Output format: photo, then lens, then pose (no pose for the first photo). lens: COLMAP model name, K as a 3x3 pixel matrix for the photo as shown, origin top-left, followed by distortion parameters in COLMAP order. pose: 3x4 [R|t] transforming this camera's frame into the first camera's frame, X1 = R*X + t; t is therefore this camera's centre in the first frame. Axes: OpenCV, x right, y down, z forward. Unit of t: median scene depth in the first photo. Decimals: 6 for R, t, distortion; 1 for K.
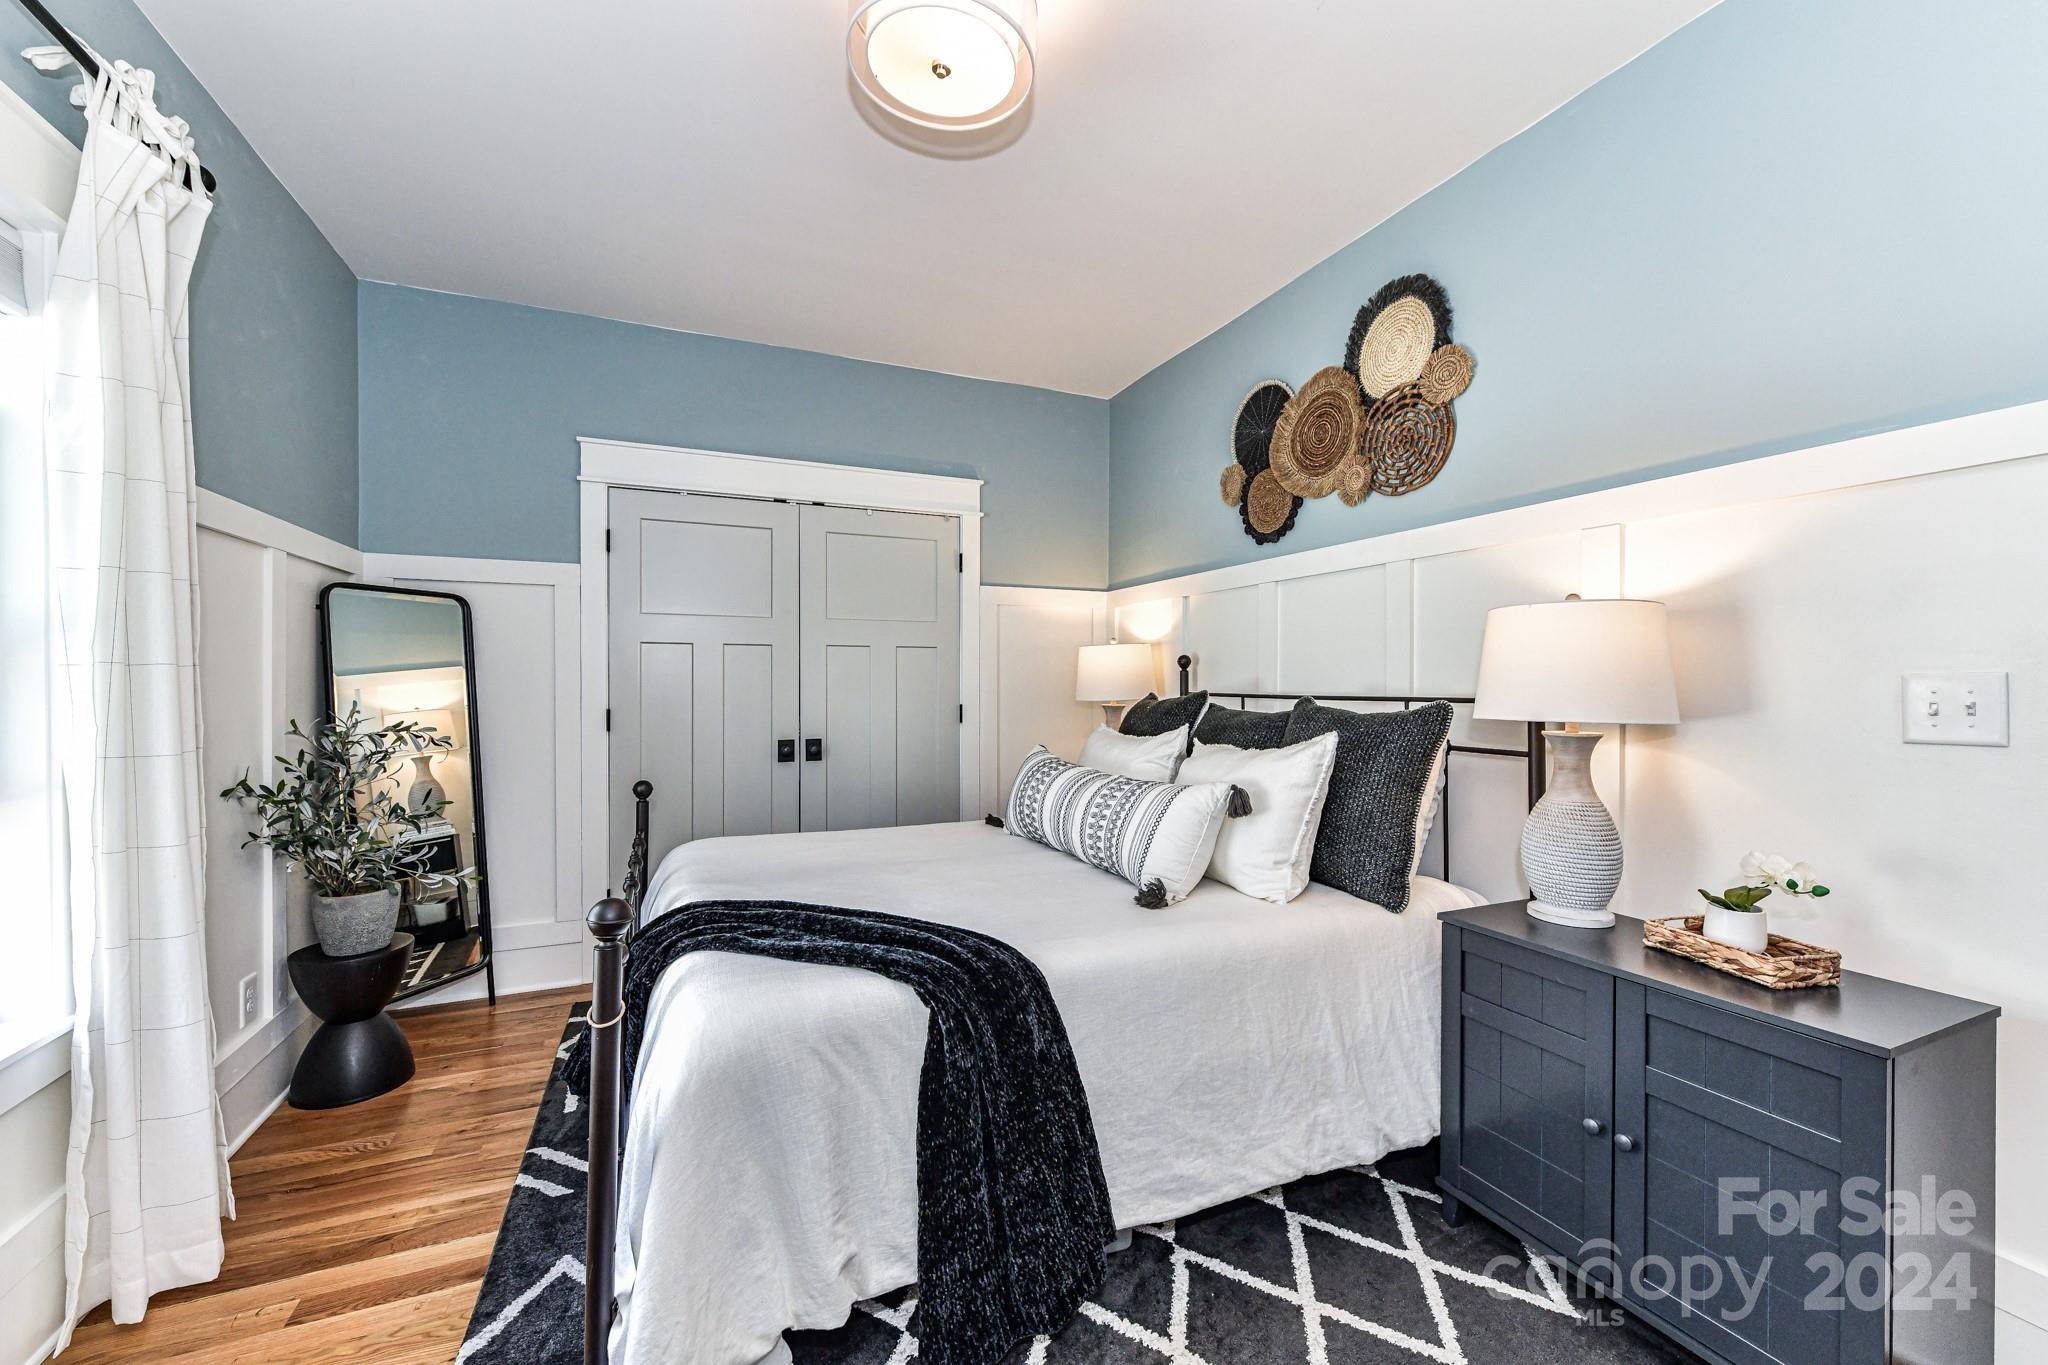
lens RADIAL K [[815.5, 0, 1024.0], [0, 815.5, 682.5], [0, 0, 1]] dist [0.001473, -0.000319]
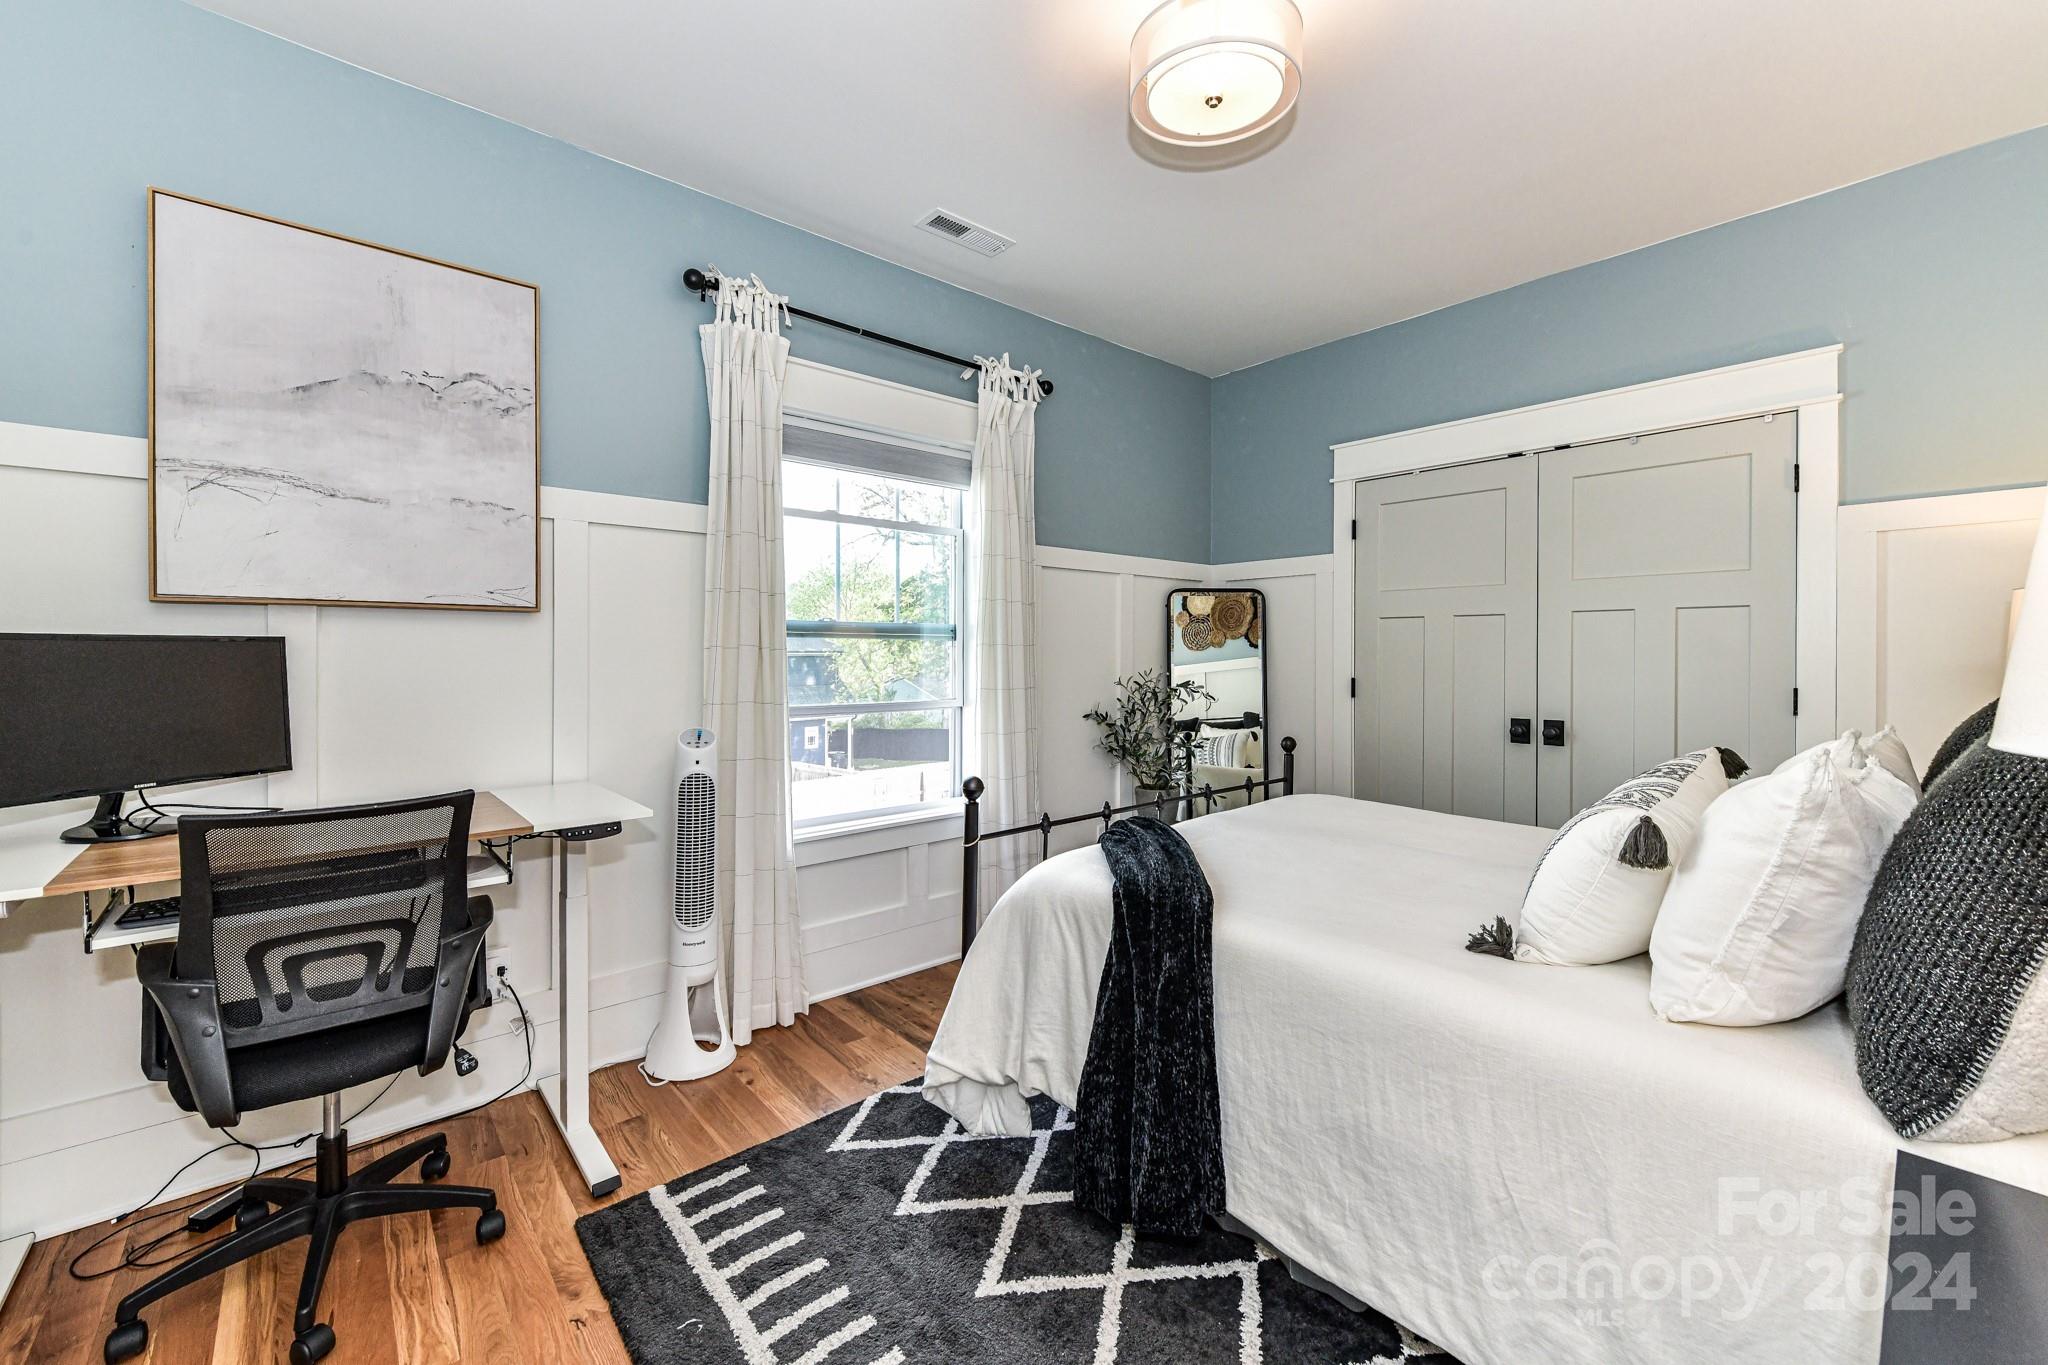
lens RADIAL K [[799.1, 0, 979.0], [0, 799.1, 654.3], [0, 0, 1]] dist [0.000254, -0.000080]
pose [[0.278469, 0.001615, -0.960444, 0.414067], [-0.002550, 0.999996, 0.000943, -0.000183], [0.960442, 0.002186, 0.278472, 0.189014]]
